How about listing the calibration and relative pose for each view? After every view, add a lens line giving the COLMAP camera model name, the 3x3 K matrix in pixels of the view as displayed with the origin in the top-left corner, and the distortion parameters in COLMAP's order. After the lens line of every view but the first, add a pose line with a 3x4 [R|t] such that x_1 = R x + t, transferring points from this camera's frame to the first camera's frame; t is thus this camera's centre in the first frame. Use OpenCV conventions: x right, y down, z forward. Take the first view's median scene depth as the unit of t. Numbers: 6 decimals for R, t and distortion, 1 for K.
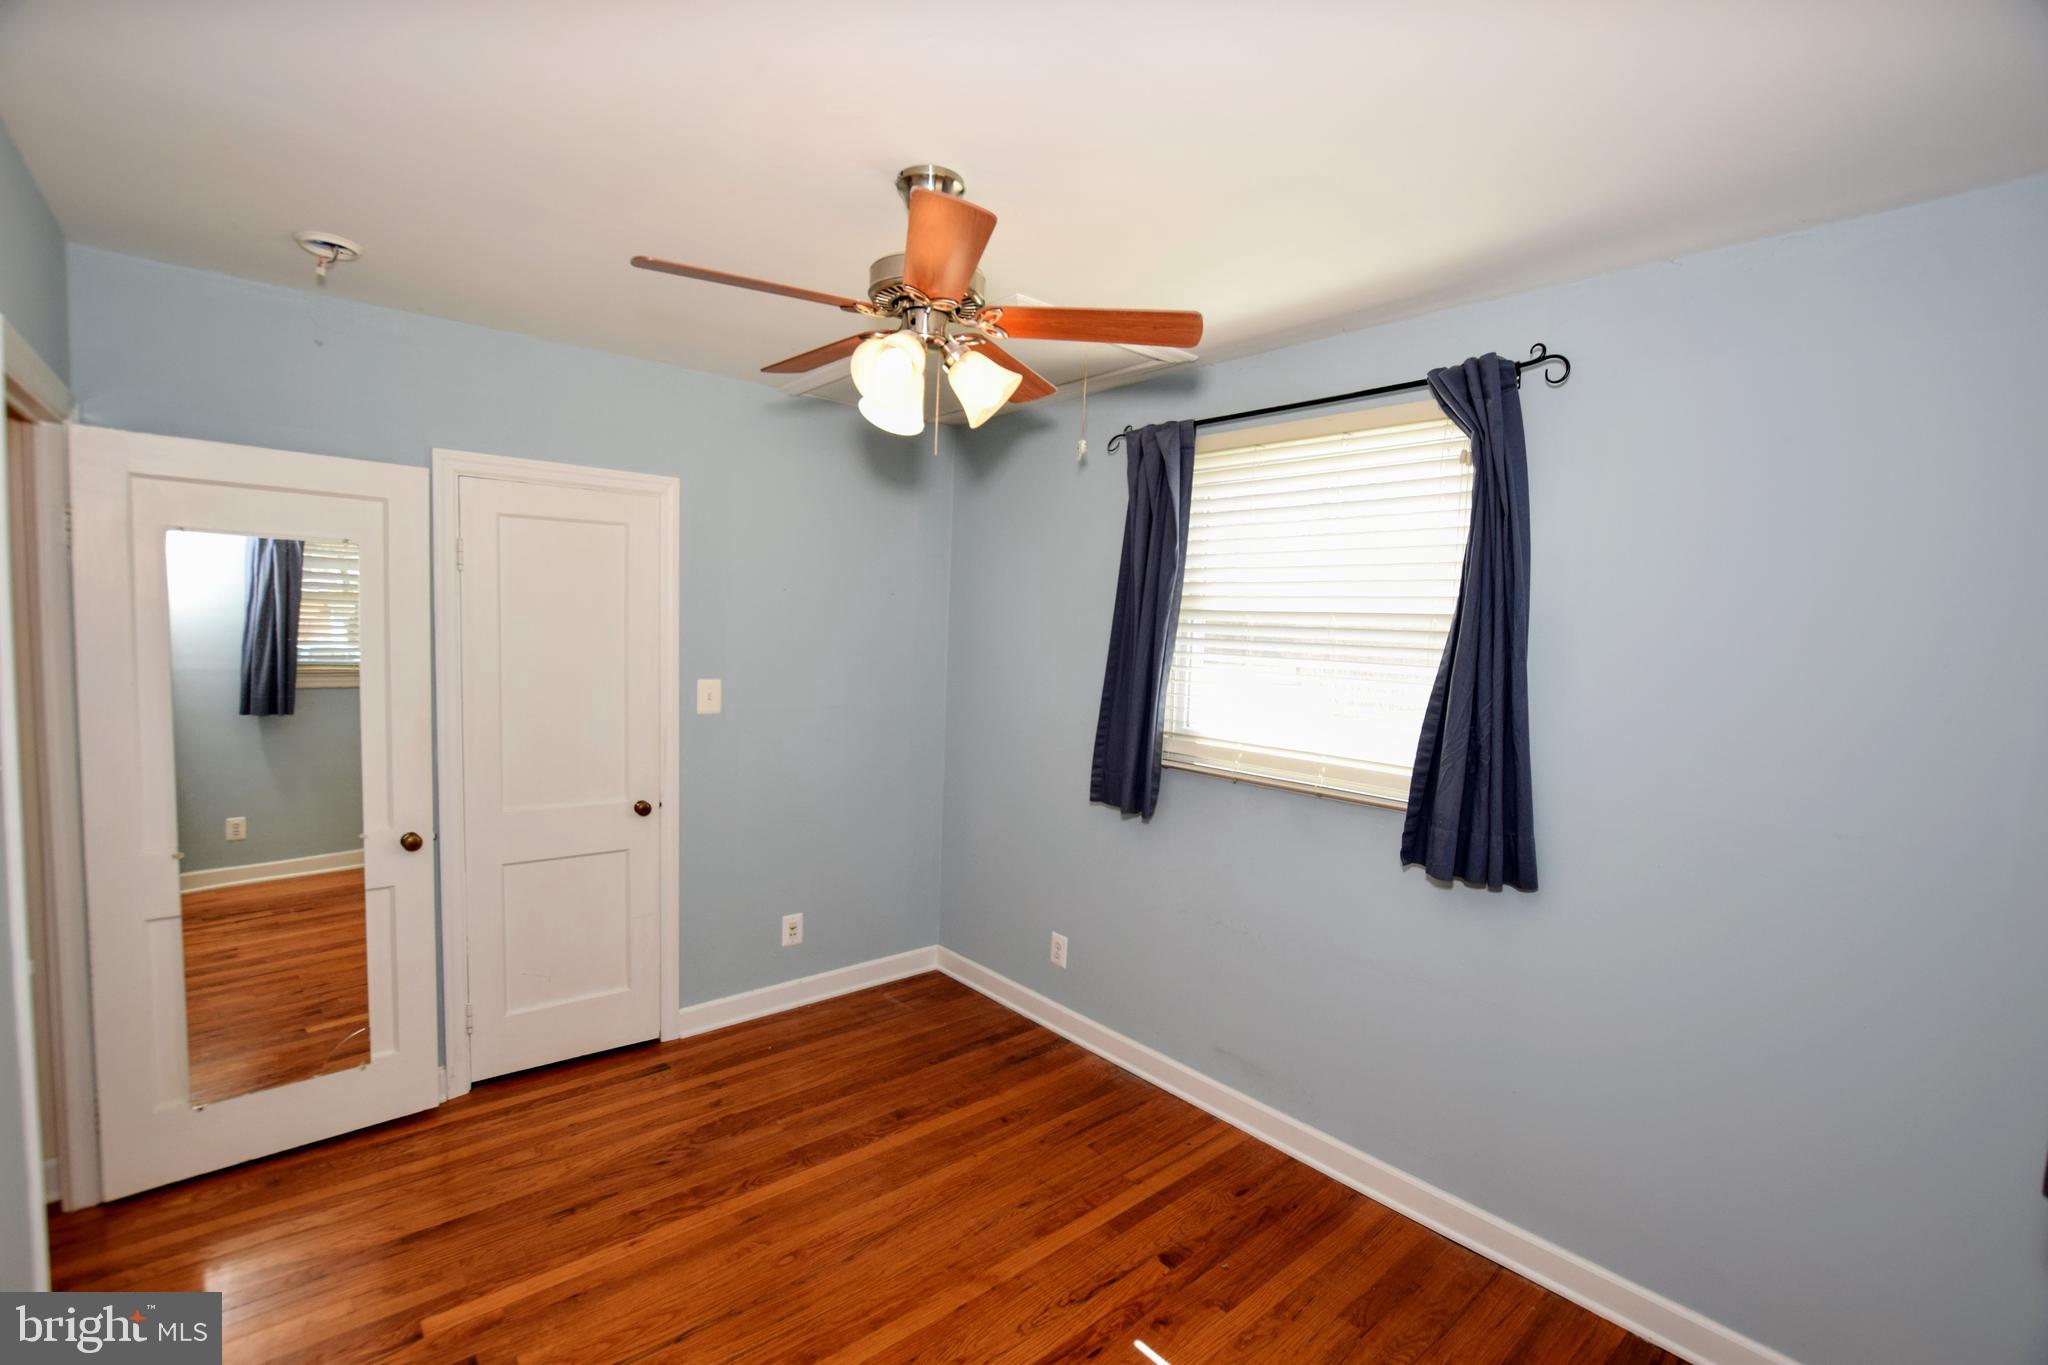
lens RADIAL K [[910.1, 0, 1022.3], [0, 910.1, 677.8], [0, 0, 1]] dist [-0.022219, 0.000182]
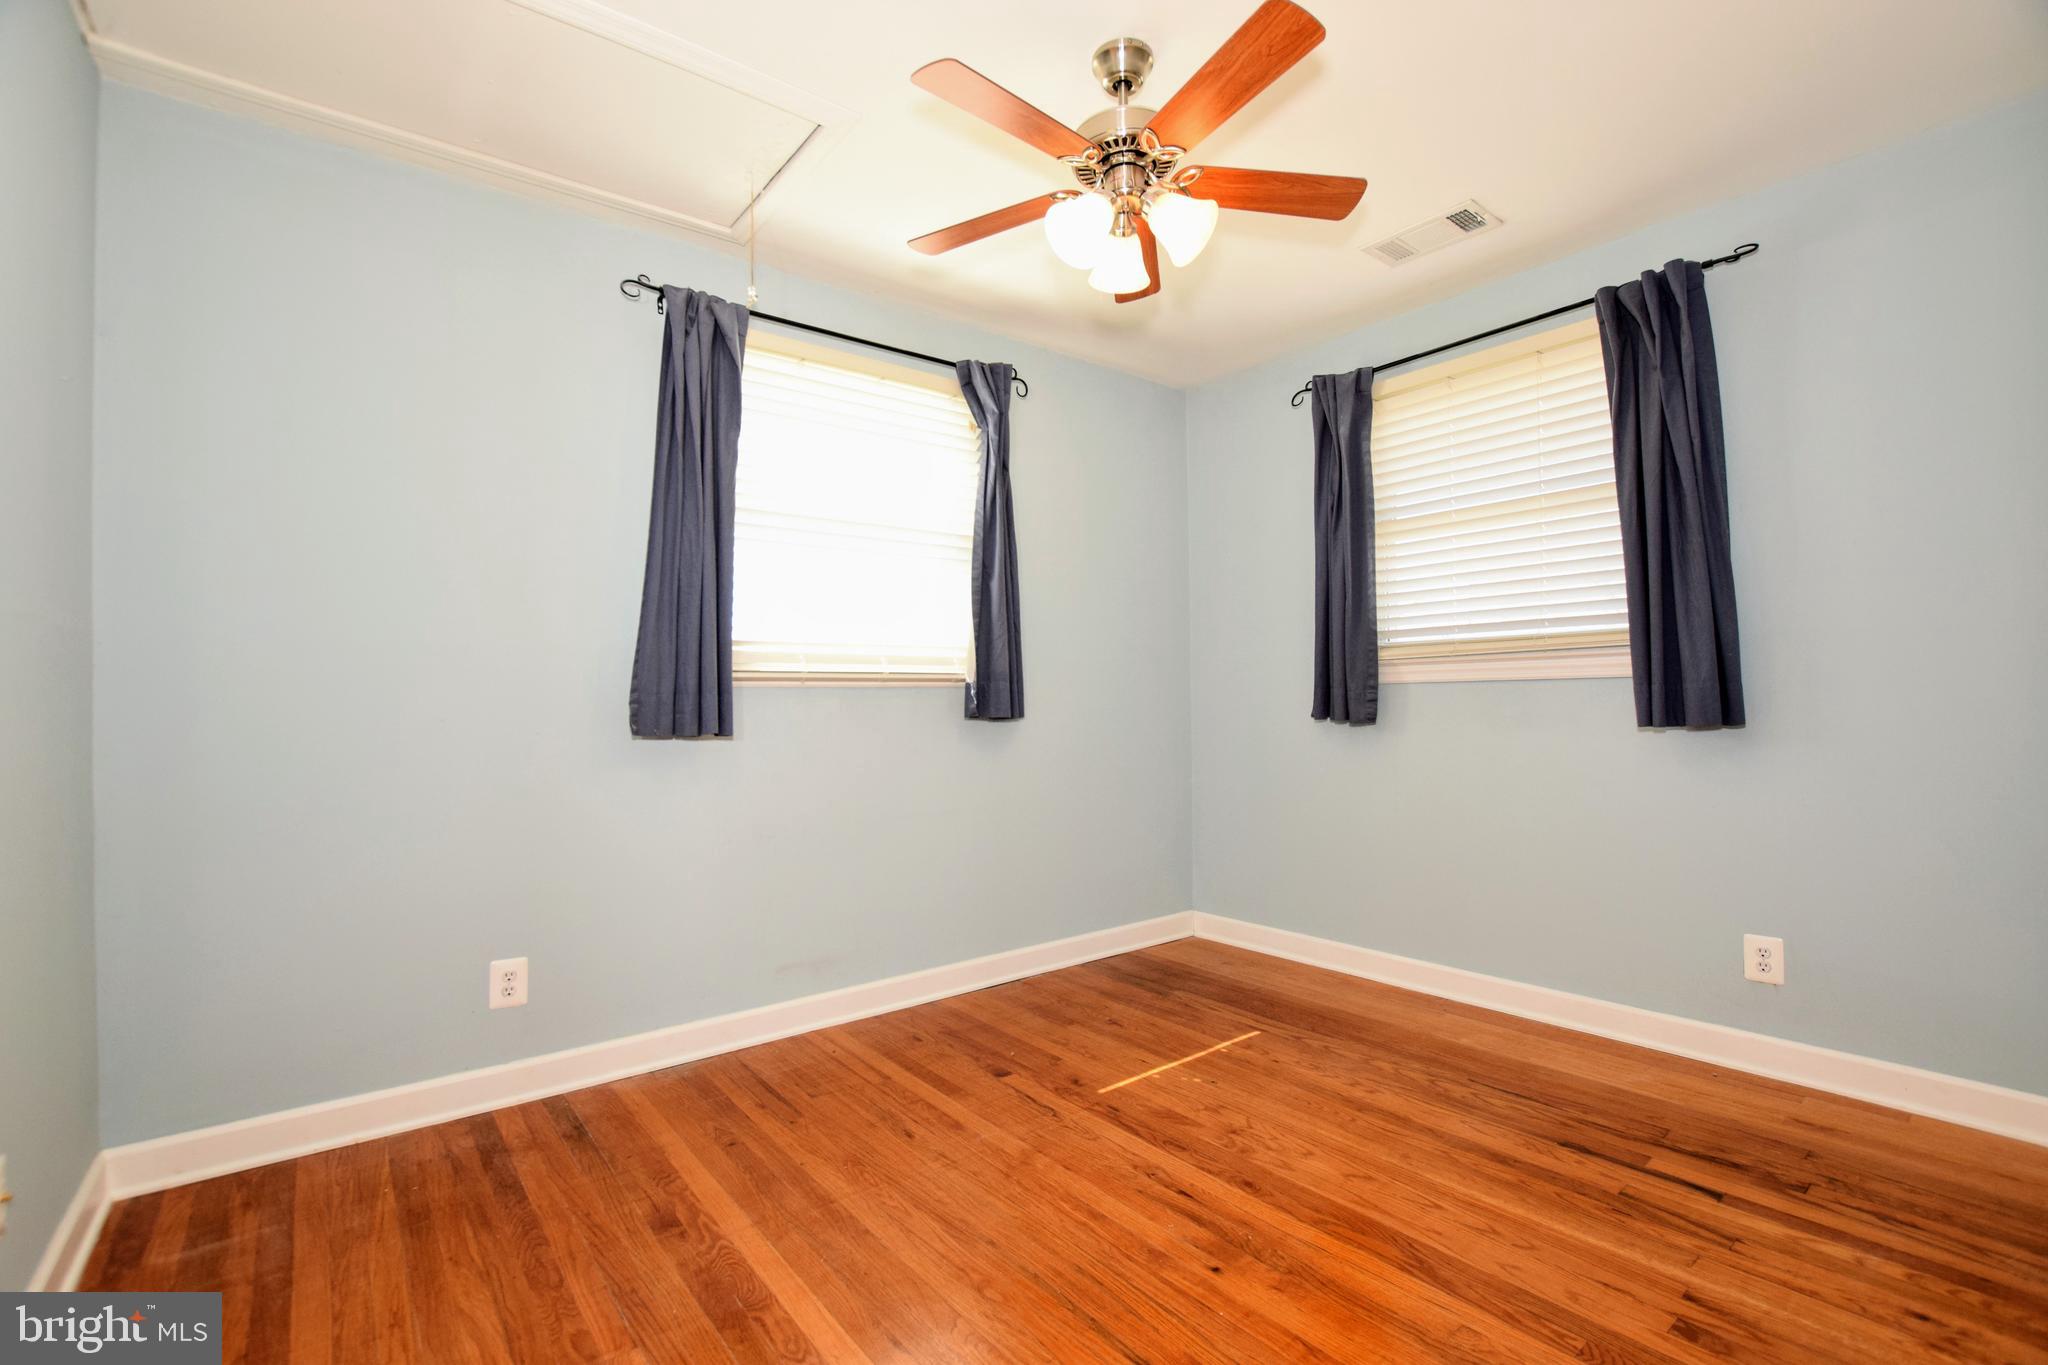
lens RADIAL K [[903.9, 0, 1022.3], [0, 903.9, 683.6], [0, 0, 1]] dist [-0.027646, 0.004828]
pose [[0.042099, -0.014574, 0.999007, -0.816234], [0.075569, 0.997076, 0.011362, 0.131719], [-0.996251, 0.075016, 0.043078, 0.770411]]
